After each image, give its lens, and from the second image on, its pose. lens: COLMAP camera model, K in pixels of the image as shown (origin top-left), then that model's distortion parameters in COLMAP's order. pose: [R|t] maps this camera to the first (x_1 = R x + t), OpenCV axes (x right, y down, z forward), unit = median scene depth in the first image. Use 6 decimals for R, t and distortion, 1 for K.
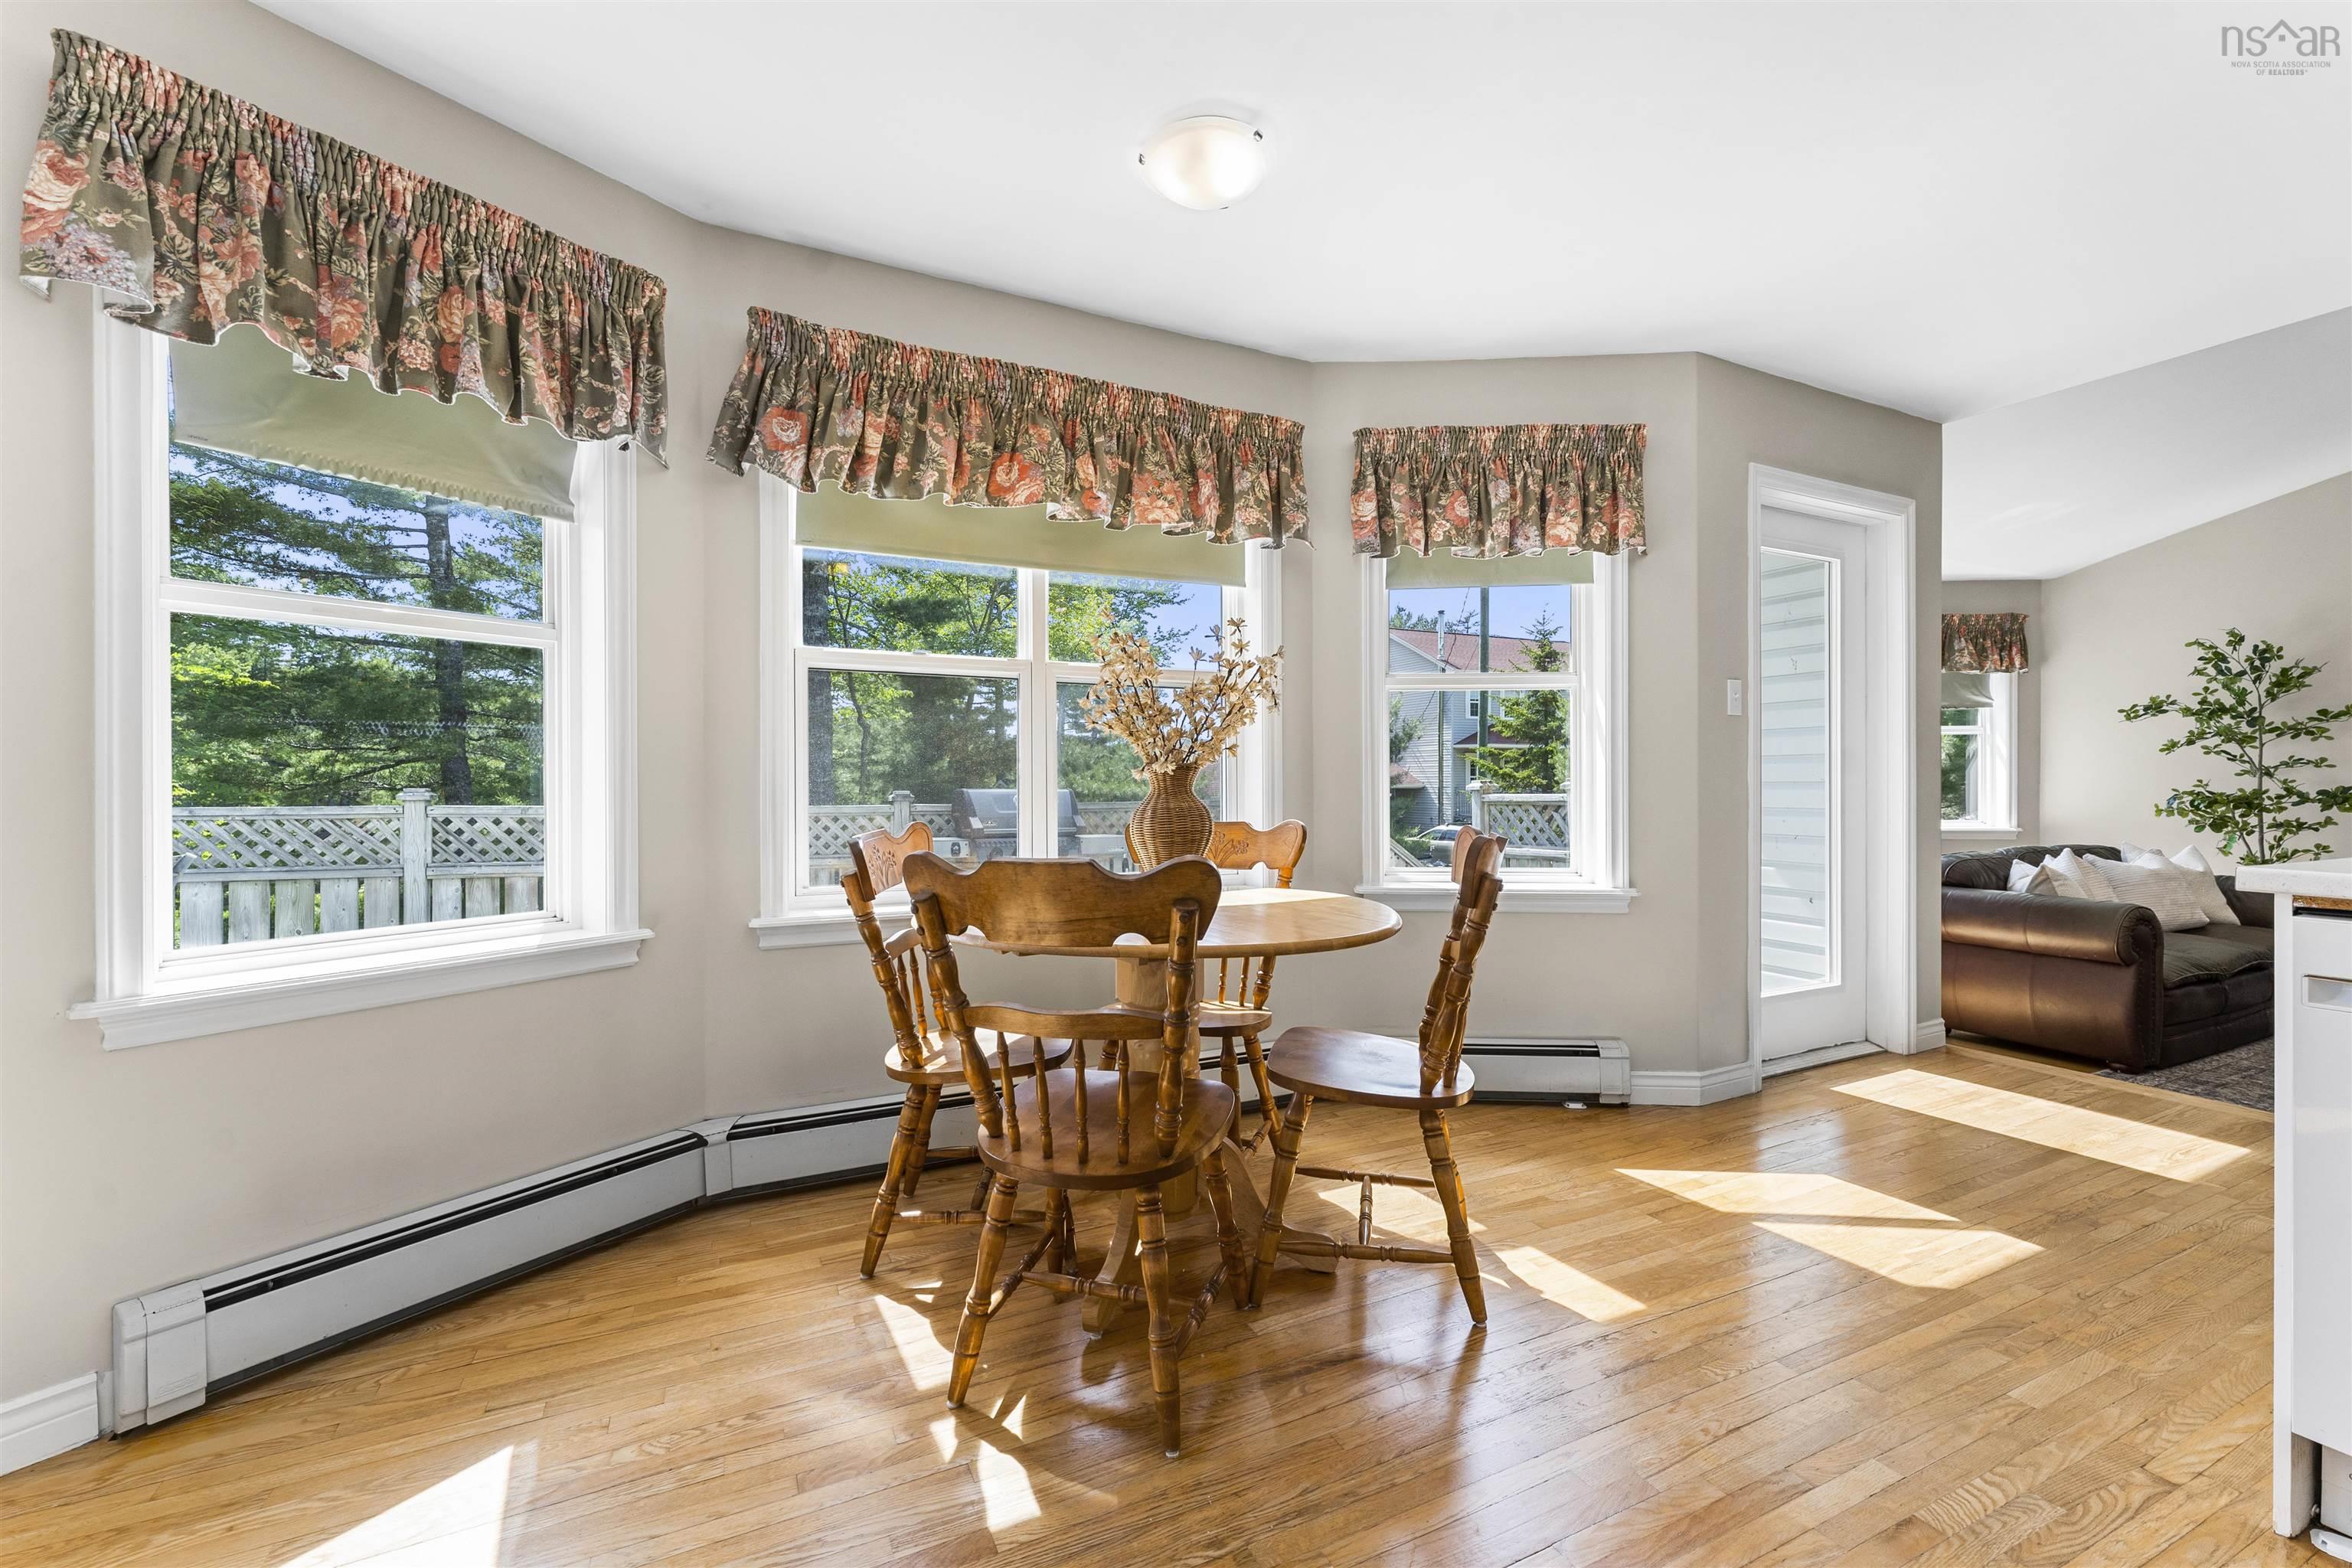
lens RADIAL K [[956.3, 0, 1170.5], [0, 956.3, 792.0], [0, 0, 1]] dist [0.000882, 0.000421]
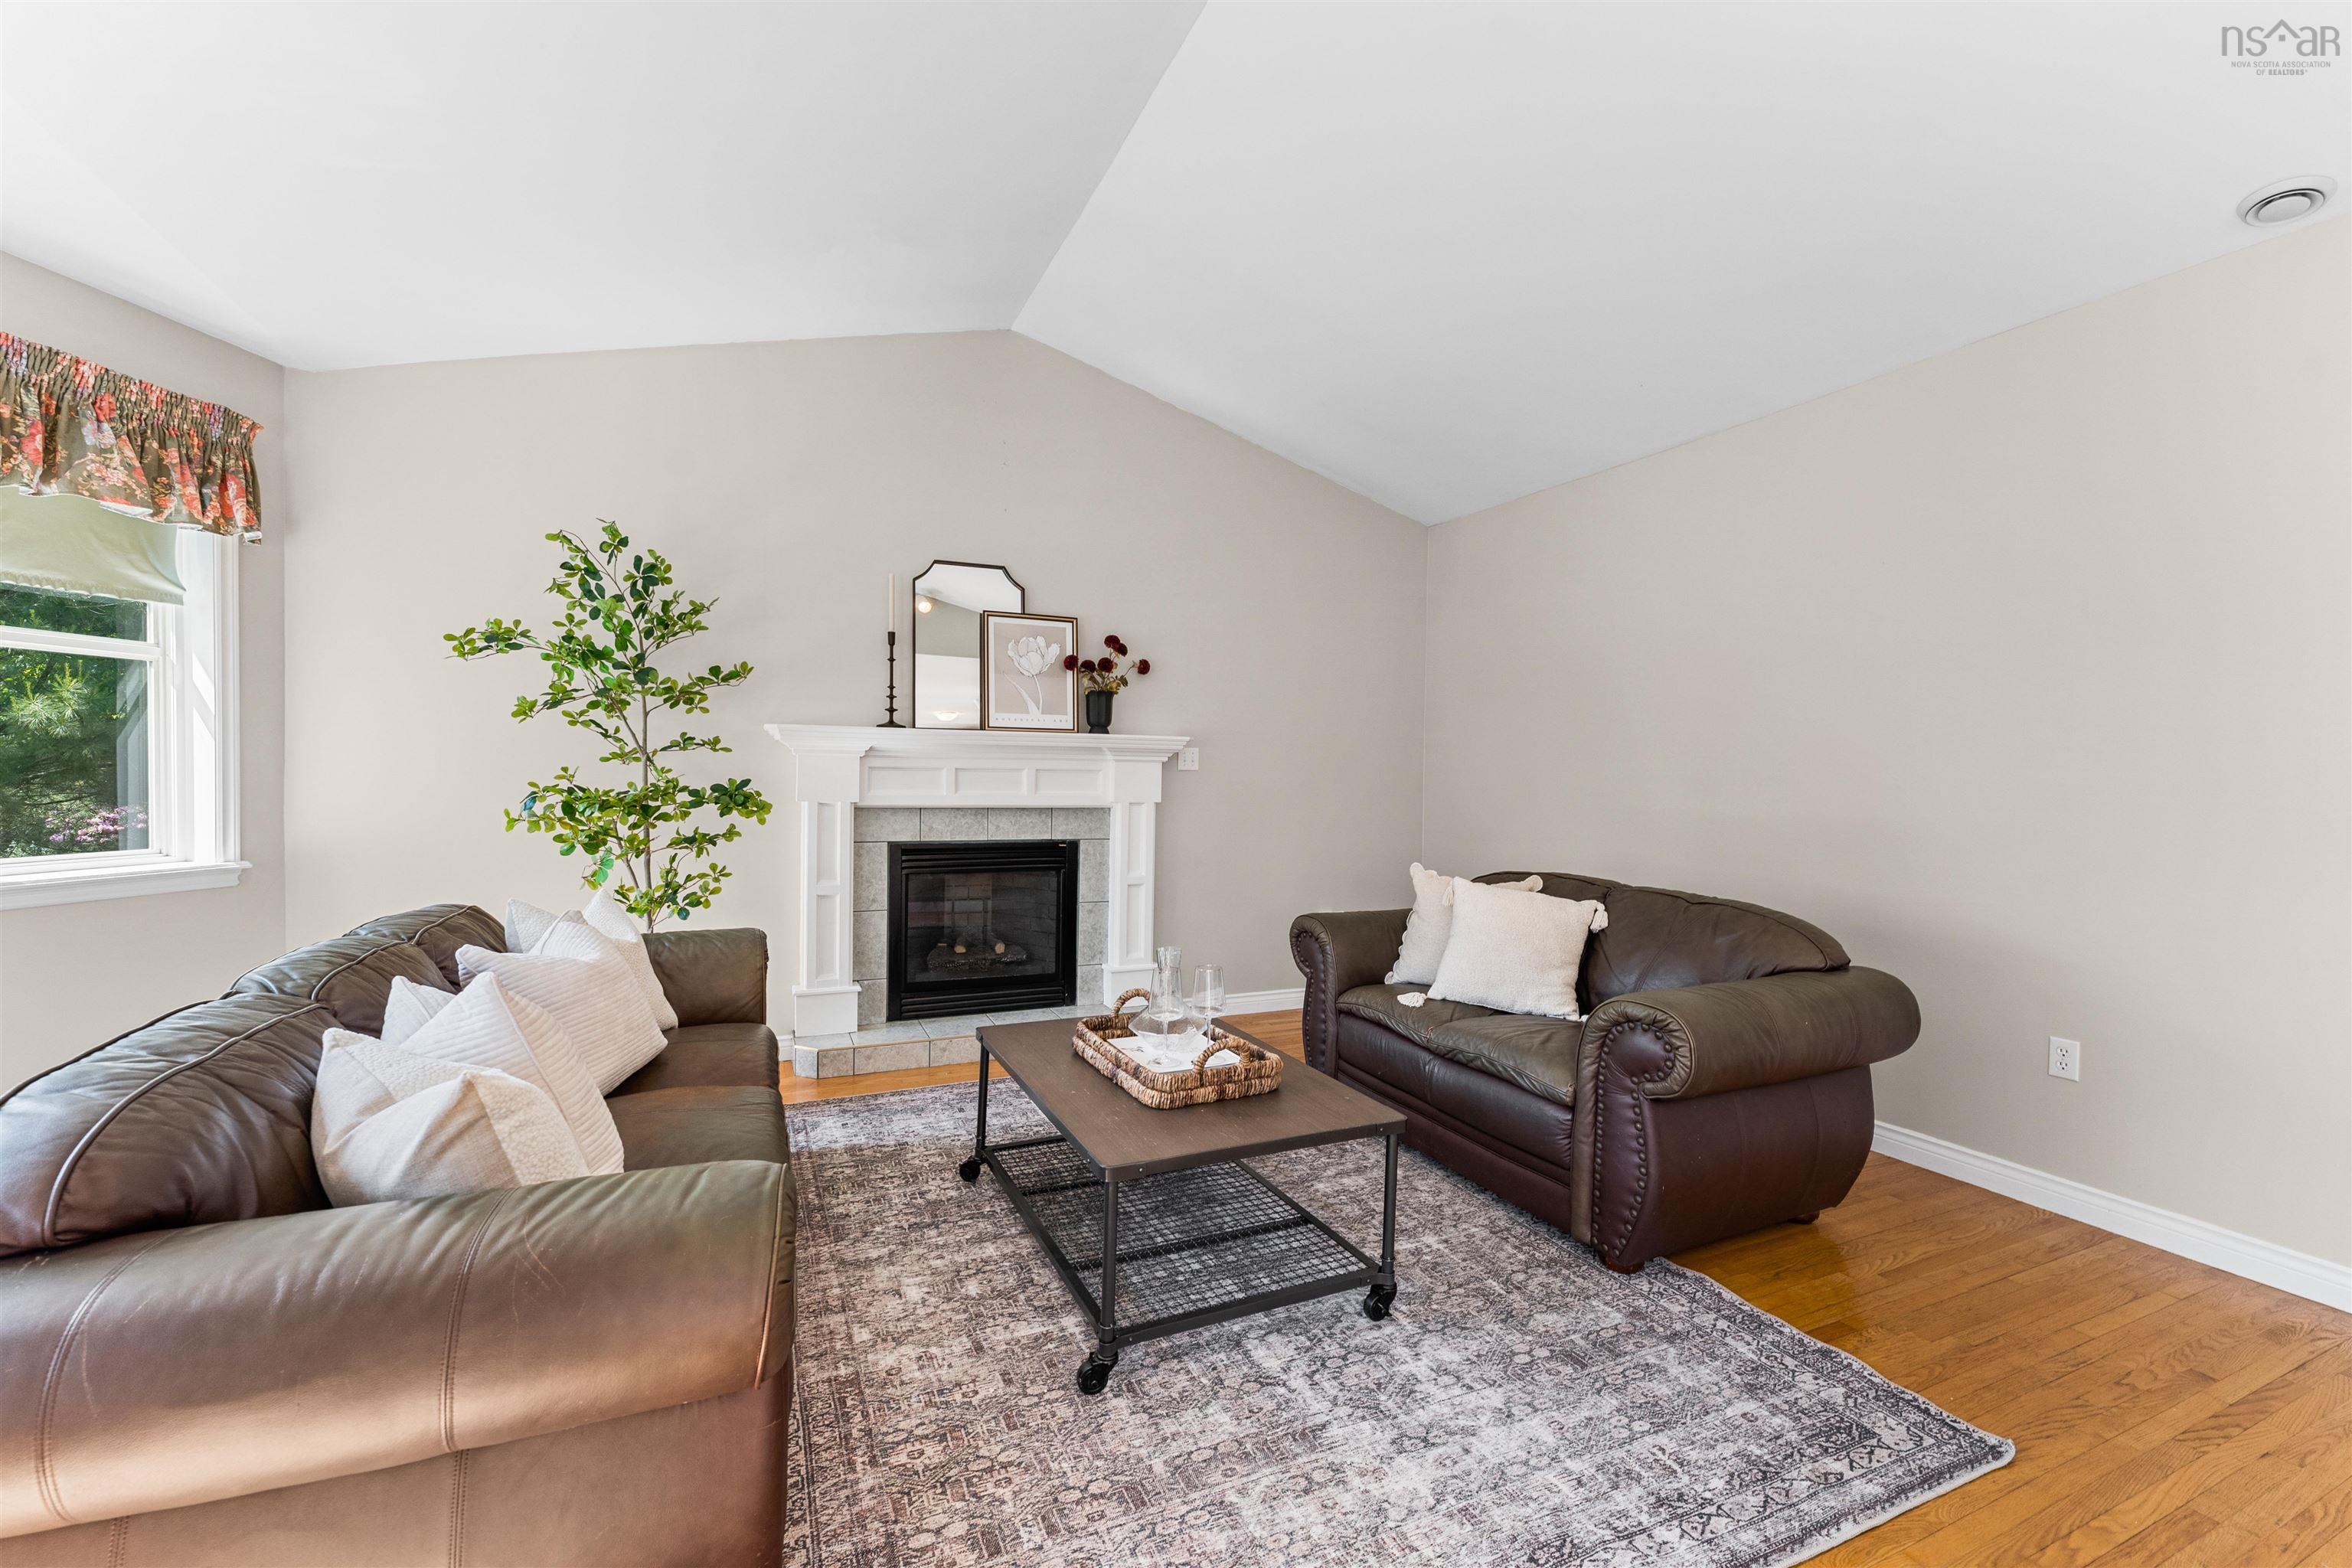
lens RADIAL K [[956.3, 0, 1170.5], [0, 956.3, 792.0], [0, 0, 1]] dist [0.000882, 0.000421]
pose [[0.041685, -0.014152, 0.999031, 0.502062], [-0.003720, 0.999891, 0.014319, -0.007341], [-0.999124, -0.004314, 0.041627, 0.608813]]
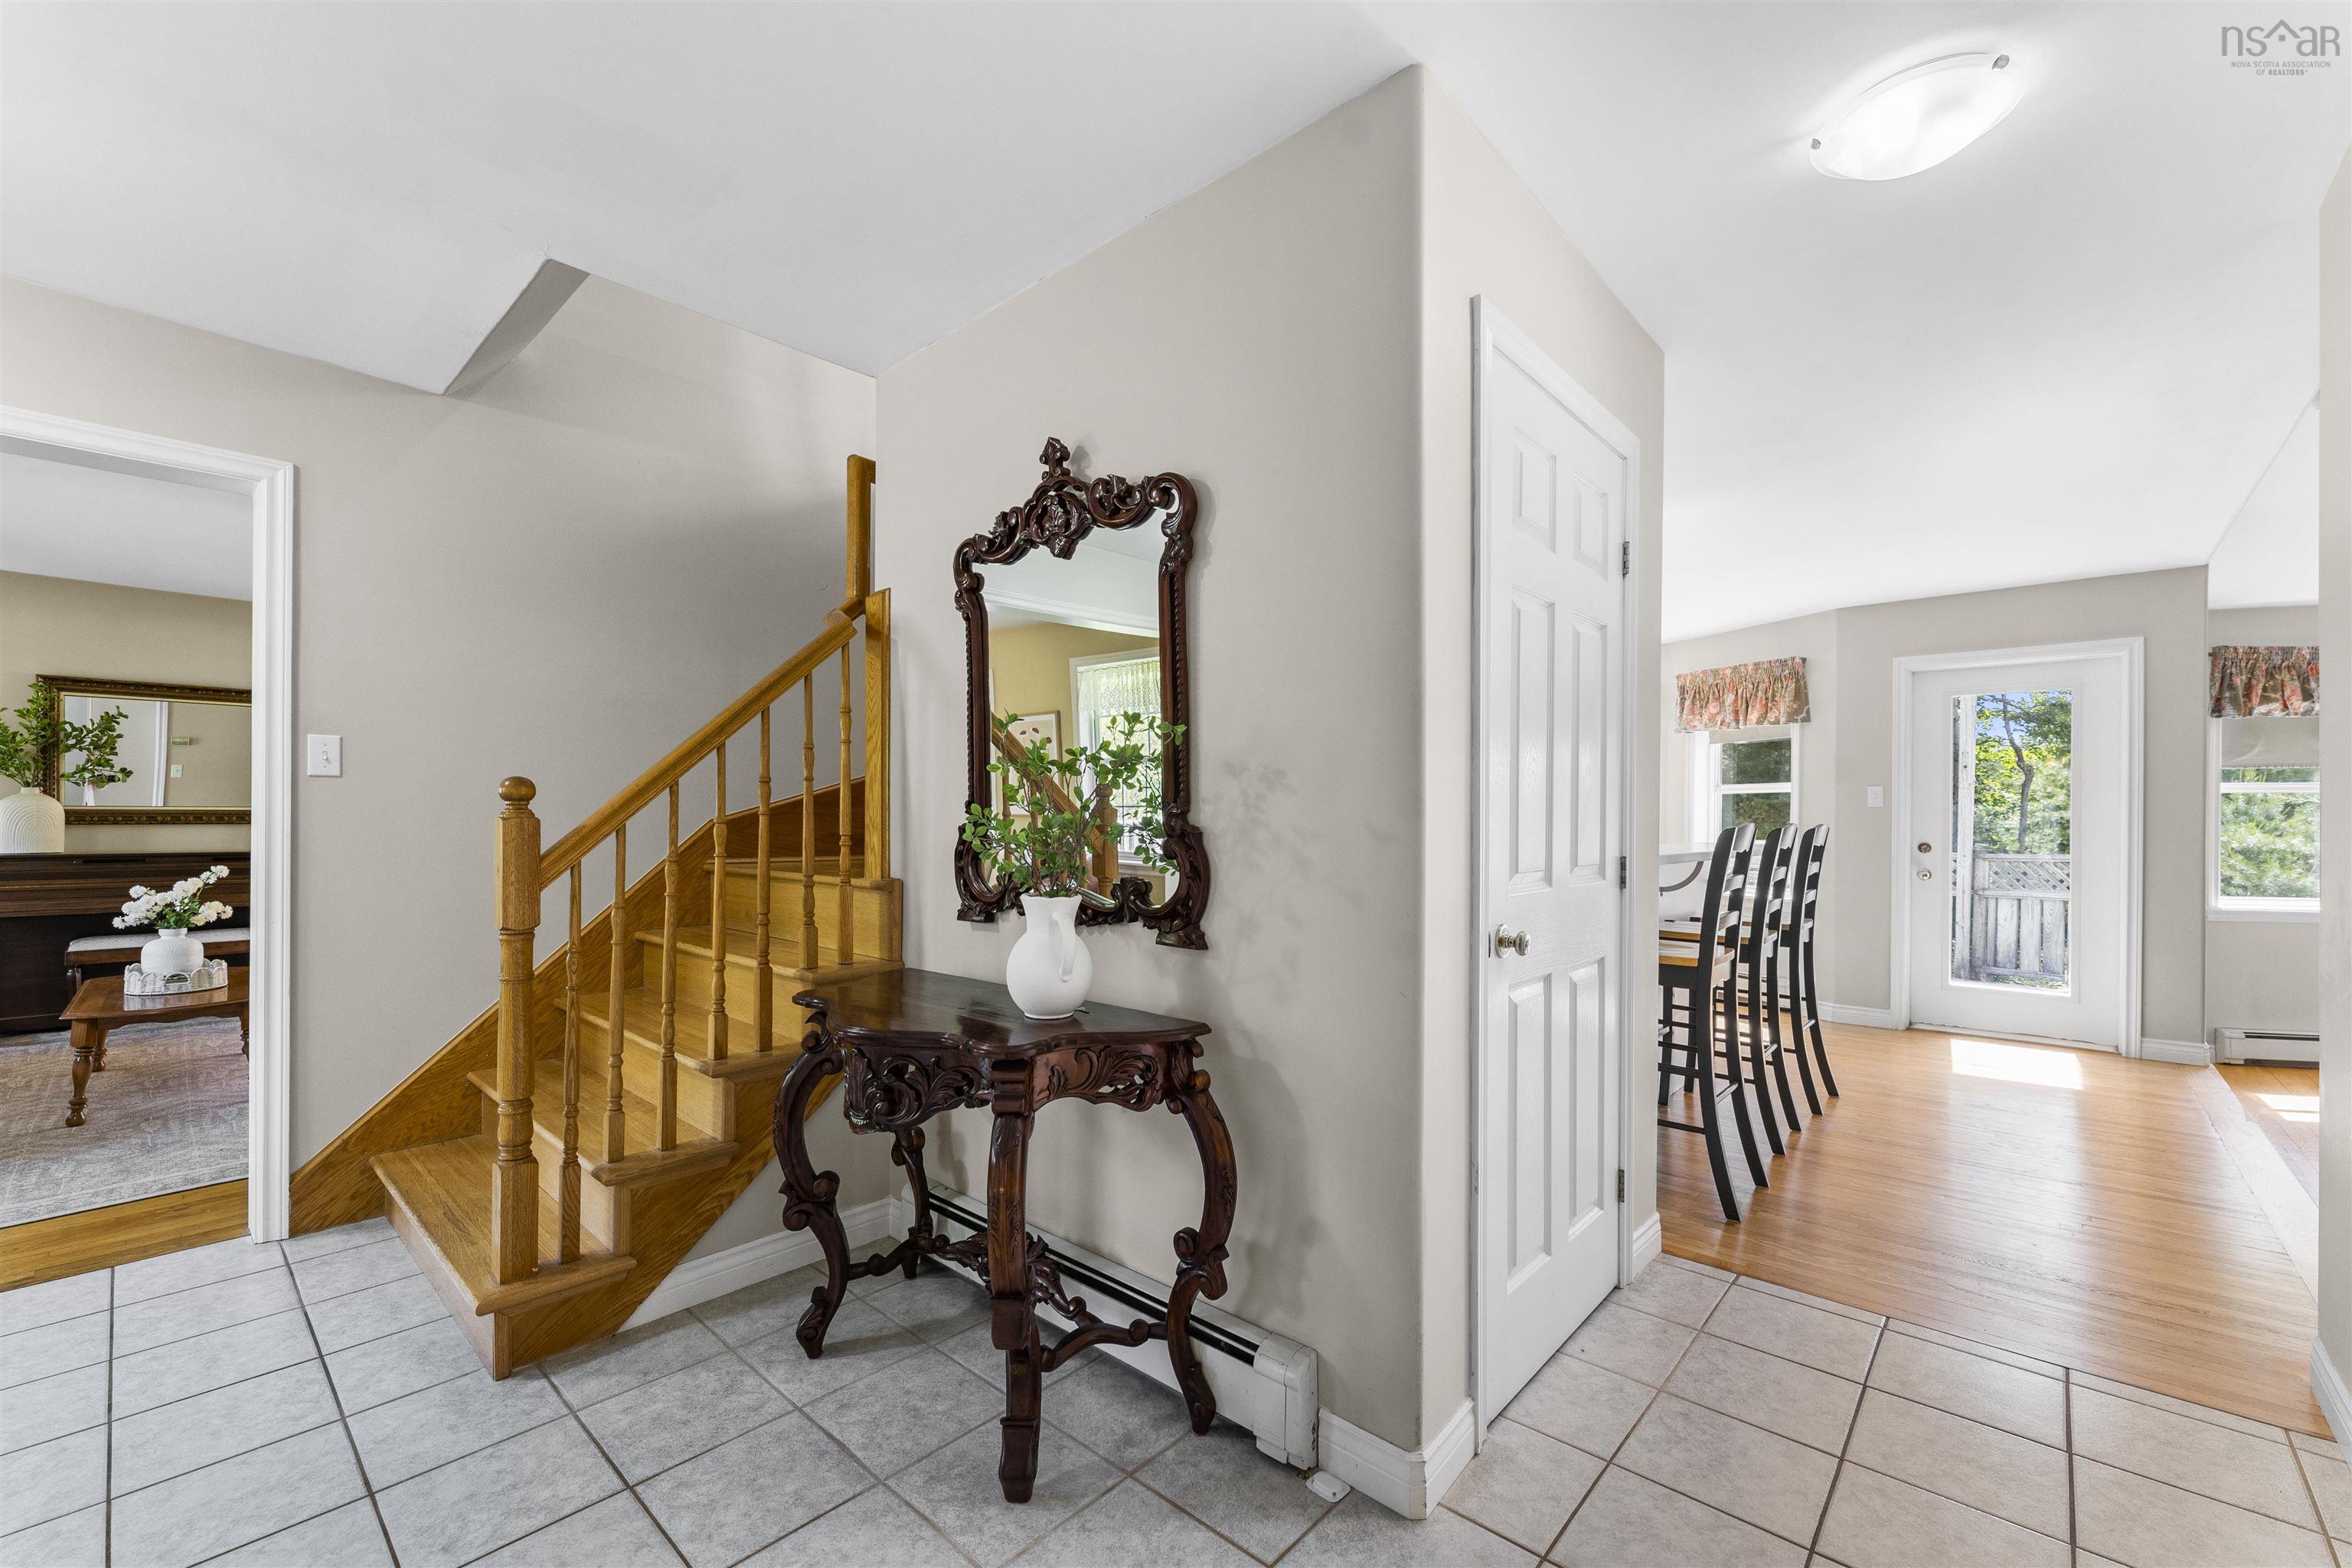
lens RADIAL K [[956.3, 0, 1170.5], [0, 956.3, 792.0], [0, 0, 1]] dist [0.000882, 0.000421]
pose [[0.365208, -0.013556, -0.930827, 0.993318], [-0.023453, 0.999443, -0.023758, -0.019371], [0.930630, 0.030507, 0.364687, -0.472389]]
